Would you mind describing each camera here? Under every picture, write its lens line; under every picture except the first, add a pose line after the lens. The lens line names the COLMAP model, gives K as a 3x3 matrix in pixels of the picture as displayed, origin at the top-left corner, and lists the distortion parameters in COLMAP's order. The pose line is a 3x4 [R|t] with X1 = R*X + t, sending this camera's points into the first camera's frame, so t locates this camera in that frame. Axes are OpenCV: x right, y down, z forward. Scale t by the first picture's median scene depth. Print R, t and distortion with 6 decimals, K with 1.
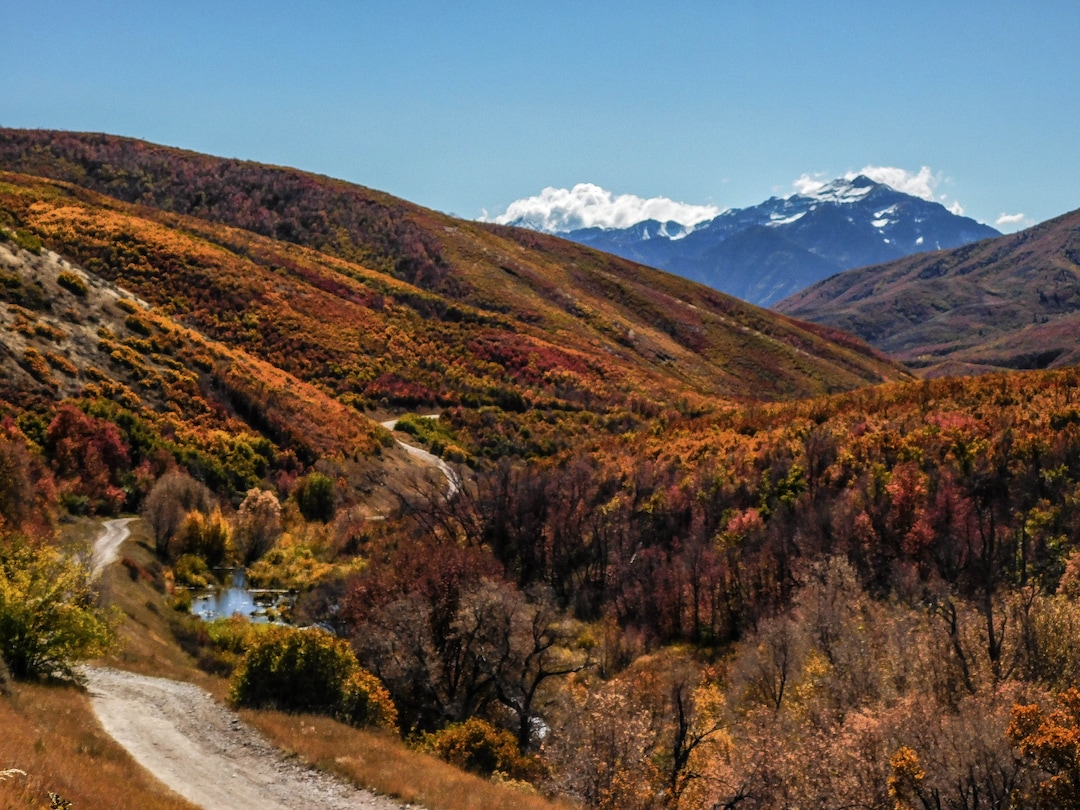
lens RADIAL K [[1817.6, 0, 544.9], [0, 1817.6, 411.0], [0, 0, 1]] dist [0.019993, 0.000000]
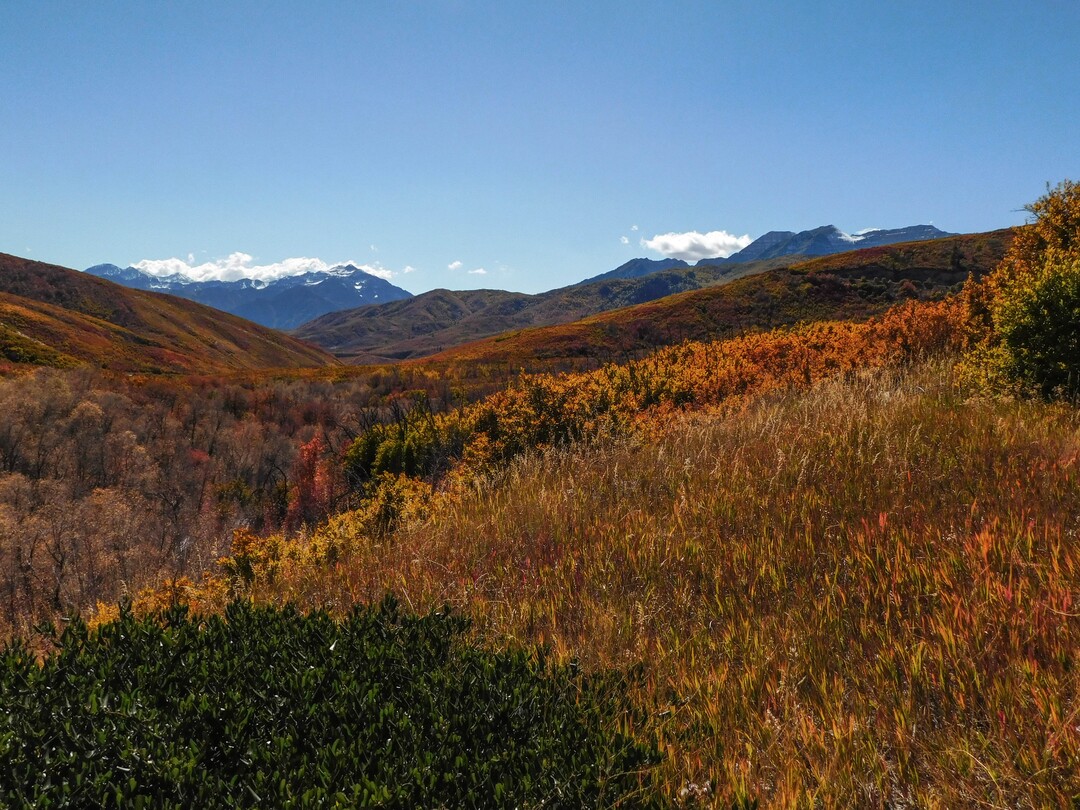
lens RADIAL K [[847.4, 0, 546.8], [0, 847.4, 407.3], [0, 0, 1]] dist [0.006647, 0.021364]
pose [[0.922615, 0.001846, 0.385718, 0.014716], [-0.017053, 0.999206, 0.036006, -0.002650], [-0.385346, -0.039797, 0.921914, -0.252401]]
